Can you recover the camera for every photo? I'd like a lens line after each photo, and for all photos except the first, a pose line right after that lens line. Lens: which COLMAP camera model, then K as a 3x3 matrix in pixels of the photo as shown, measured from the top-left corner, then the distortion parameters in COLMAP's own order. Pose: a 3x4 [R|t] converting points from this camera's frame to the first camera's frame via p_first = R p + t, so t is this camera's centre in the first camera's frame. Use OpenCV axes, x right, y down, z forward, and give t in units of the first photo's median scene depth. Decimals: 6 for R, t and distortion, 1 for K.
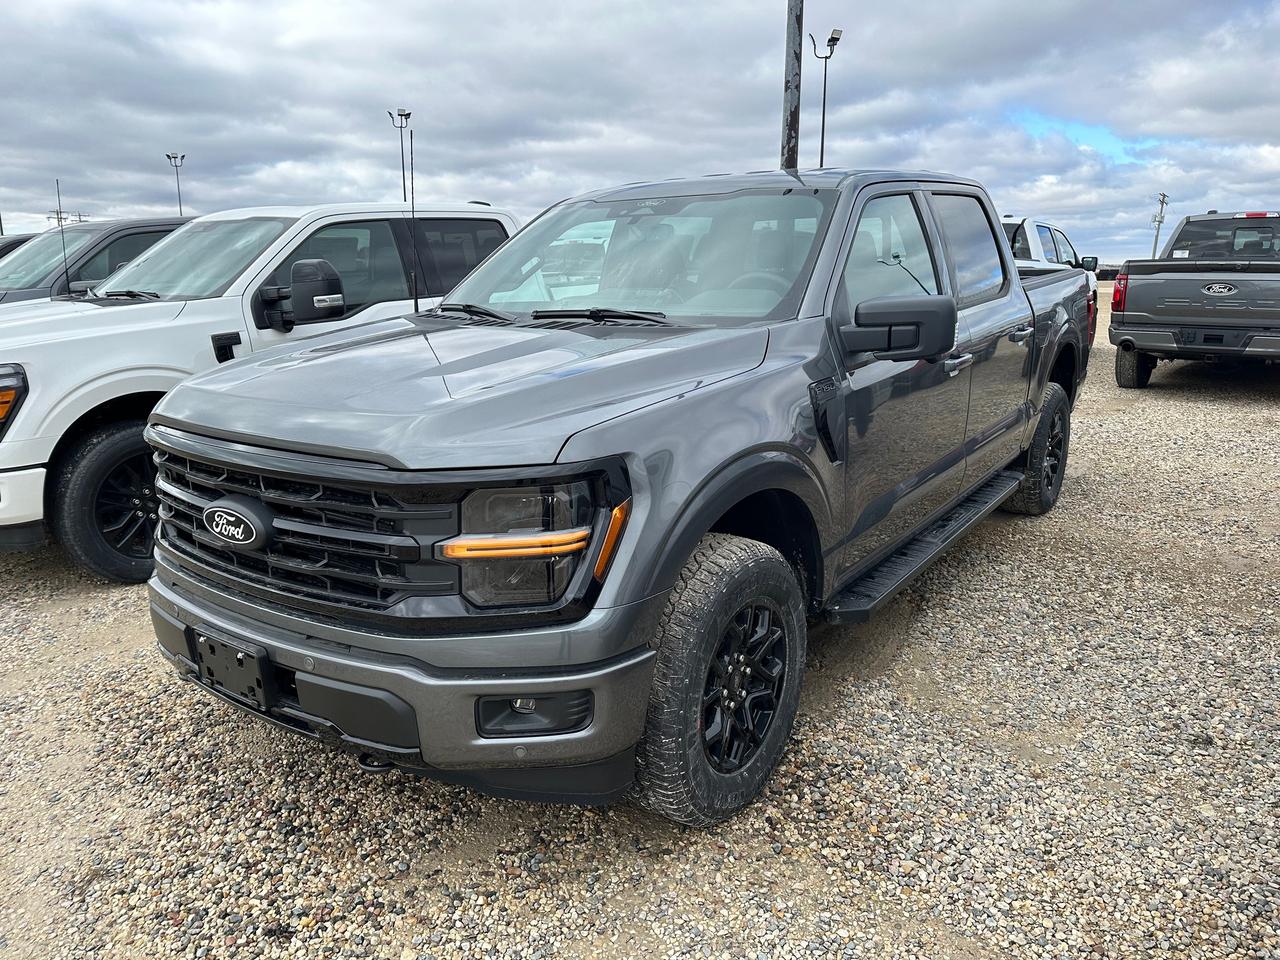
lens RADIAL K [[909.1, 0, 633.5], [0, 909.1, 475.2], [0, 0, 1]] dist [0.017650, -0.028904]
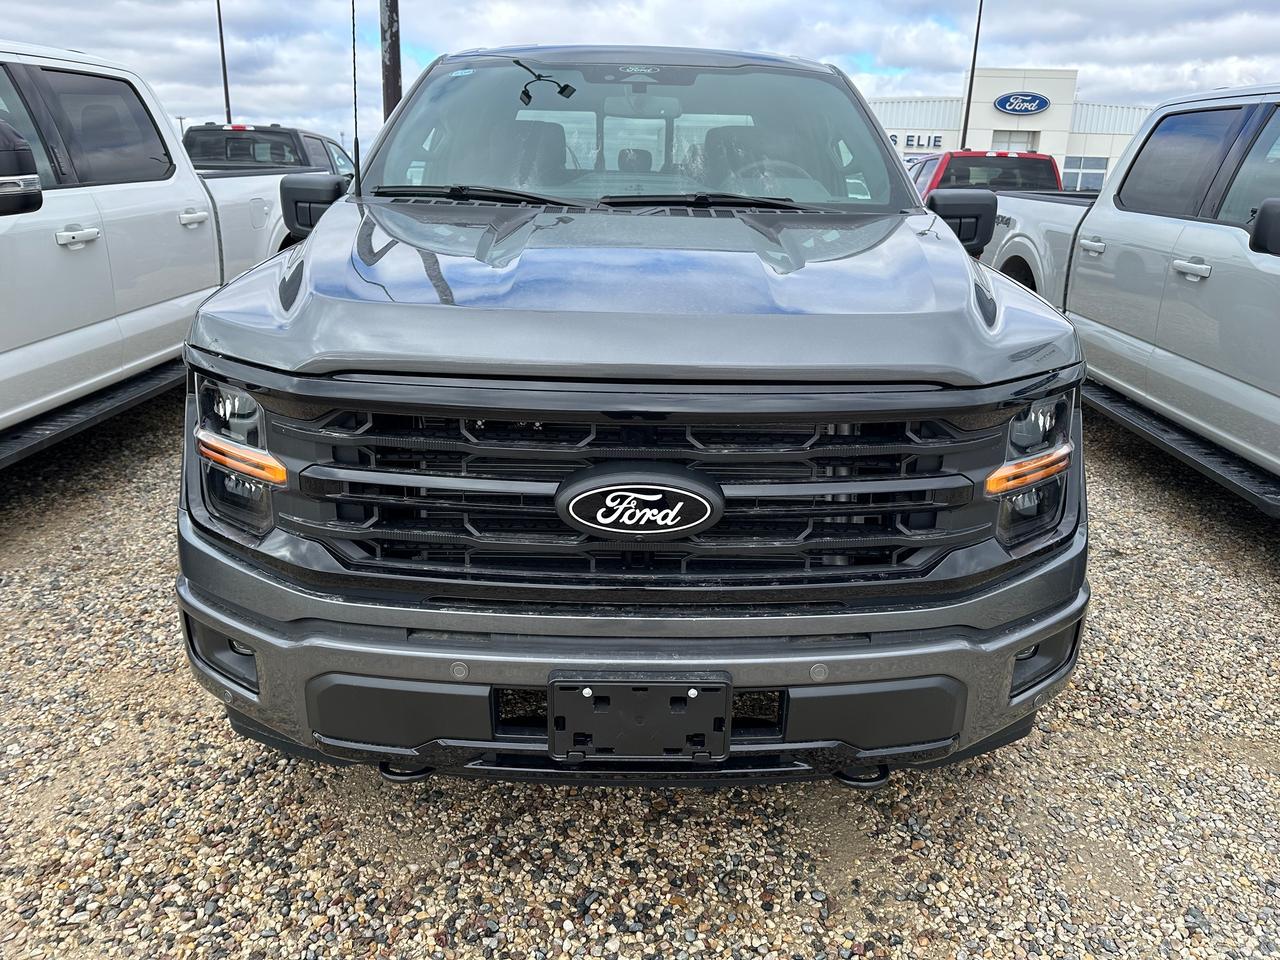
lens RADIAL K [[909.1, 0, 644.3], [0, 909.1, 480.7], [0, 0, 1]] dist [0.017650, -0.028904]
pose [[0.797270, -0.154762, 0.583447, -0.819099], [0.103854, 0.987329, 0.119979, -0.041789], [-0.594622, -0.035063, 0.803240, 0.485070]]
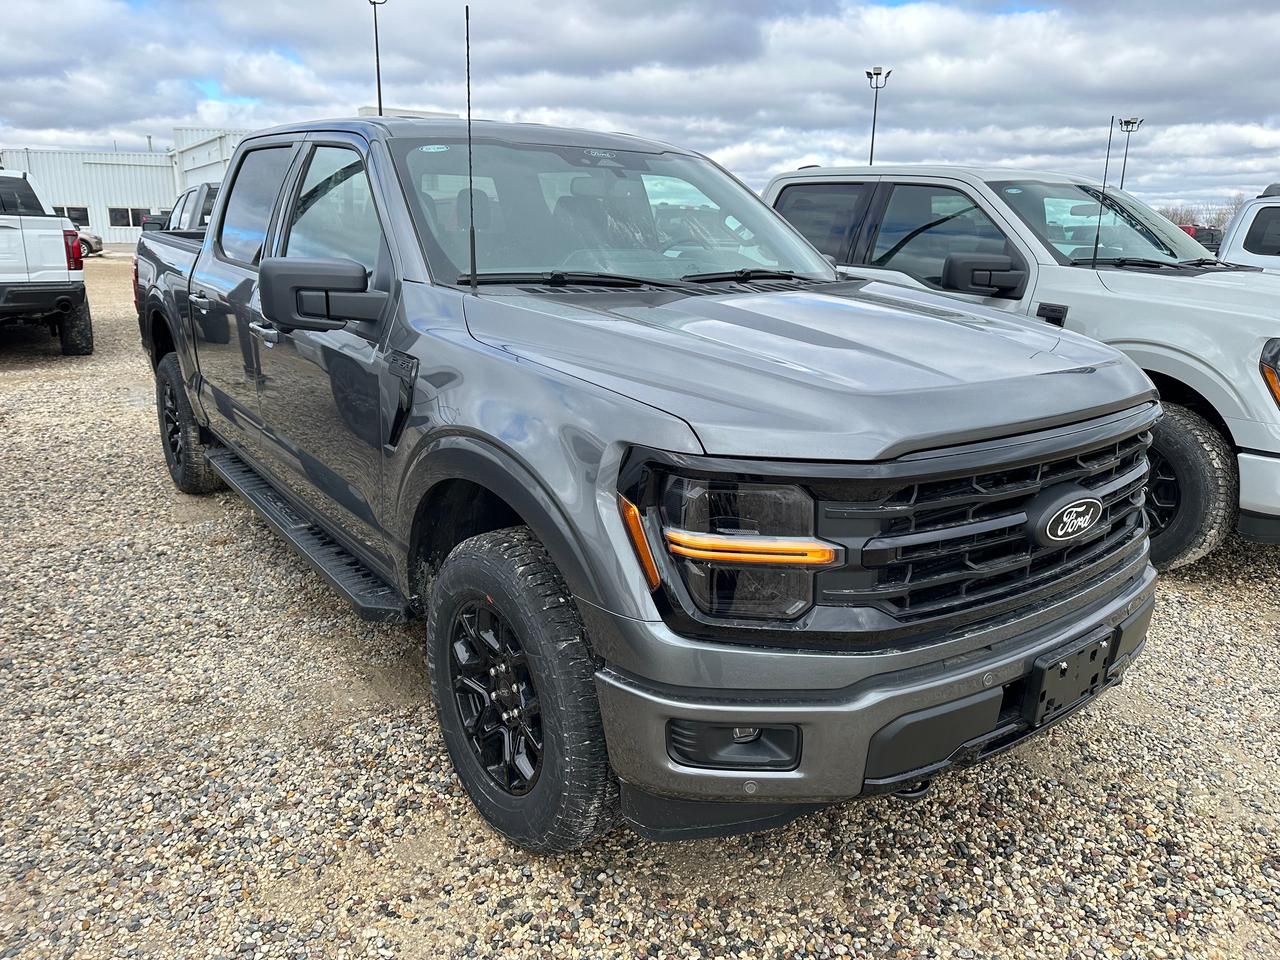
lens RADIAL K [[909.1, 0, 634.4], [0, 909.1, 476.7], [0, 0, 1]] dist [0.017650, -0.028904]
pose [[0.281618, -0.234065, 0.930540, -1.382198], [0.198517, 0.963021, 0.182156, -0.230537], [-0.938766, 0.133430, 0.317670, 1.121543]]
